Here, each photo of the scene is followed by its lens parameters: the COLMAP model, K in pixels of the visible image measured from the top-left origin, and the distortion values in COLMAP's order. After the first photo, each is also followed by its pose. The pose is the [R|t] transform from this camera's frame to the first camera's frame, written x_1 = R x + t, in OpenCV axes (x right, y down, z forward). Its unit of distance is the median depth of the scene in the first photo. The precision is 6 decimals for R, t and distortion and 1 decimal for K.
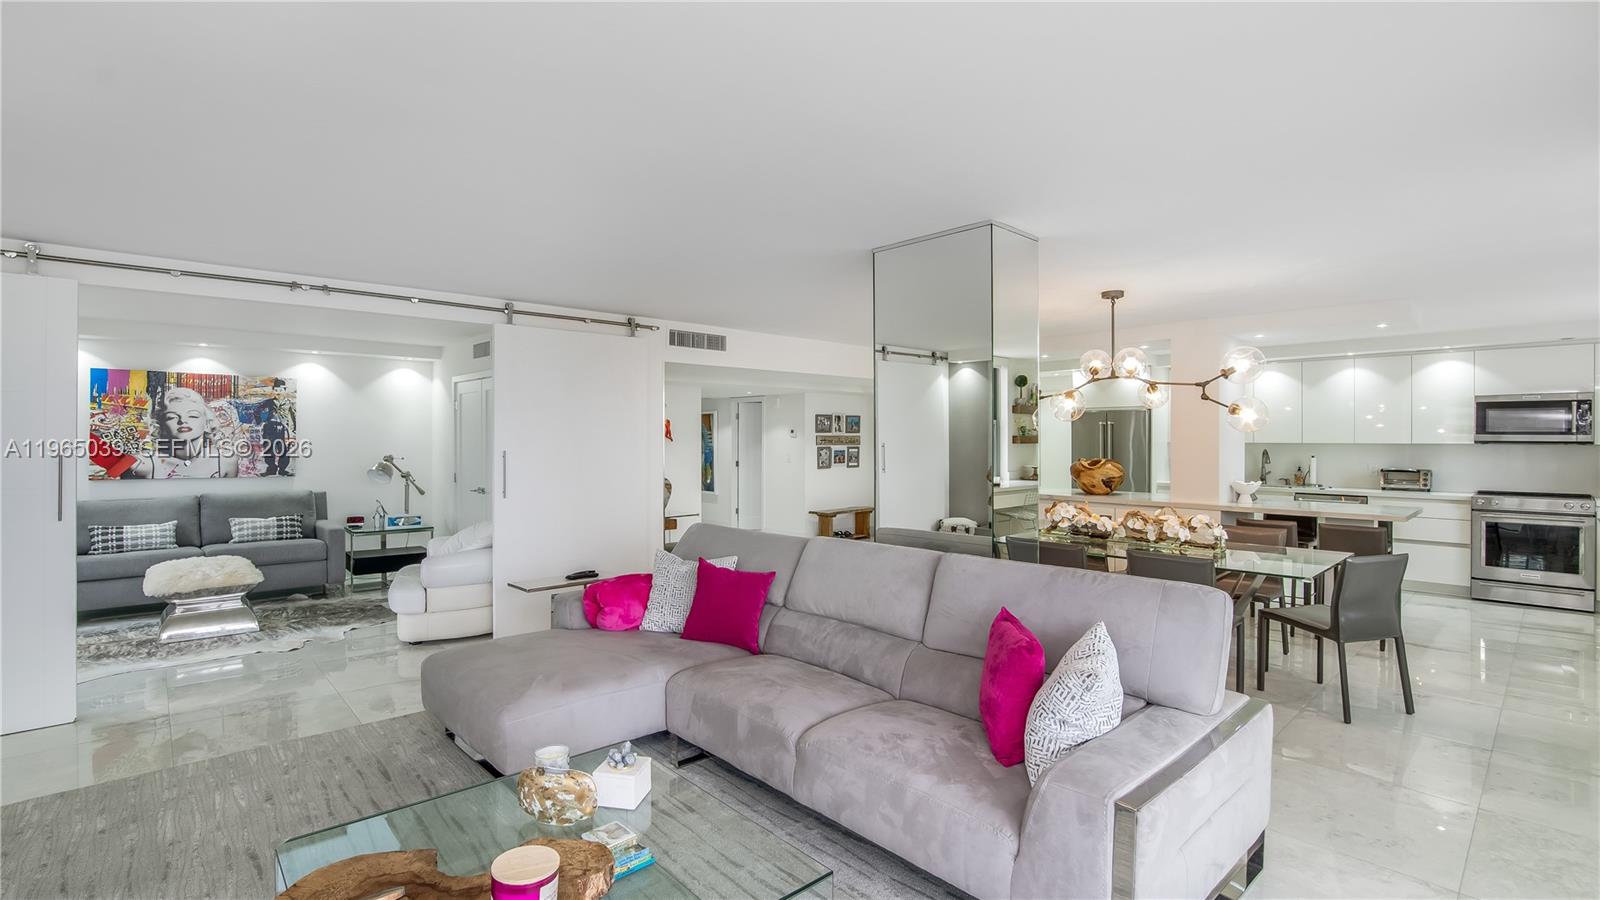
lens RADIAL K [[723.2, 0, 798.4], [0, 723.2, 438.0], [0, 0, 1]] dist [-0.025602, 0.000648]
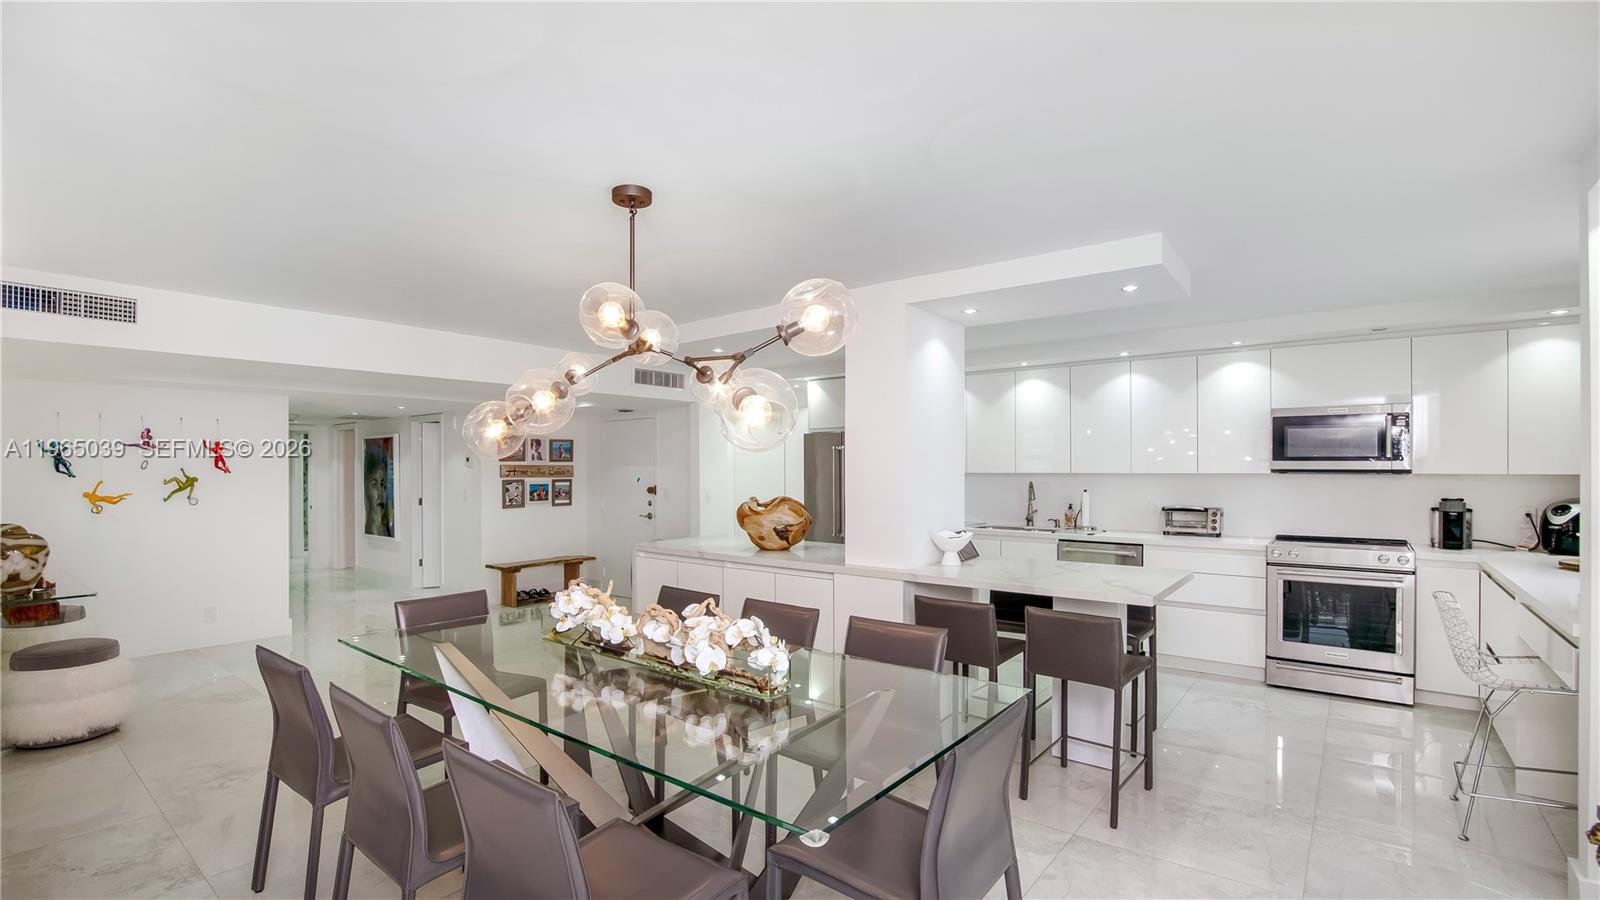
lens RADIAL K [[716.0, 0, 798.4], [0, 716.0, 461.8], [0, 0, 1]] dist [-0.042873, 0.000358]
pose [[0.989153, -0.000962, 0.146889, 0.325972], [0.002394, 0.999951, -0.009571, 0.001597], [-0.146873, 0.009819, 0.989107, 0.312369]]
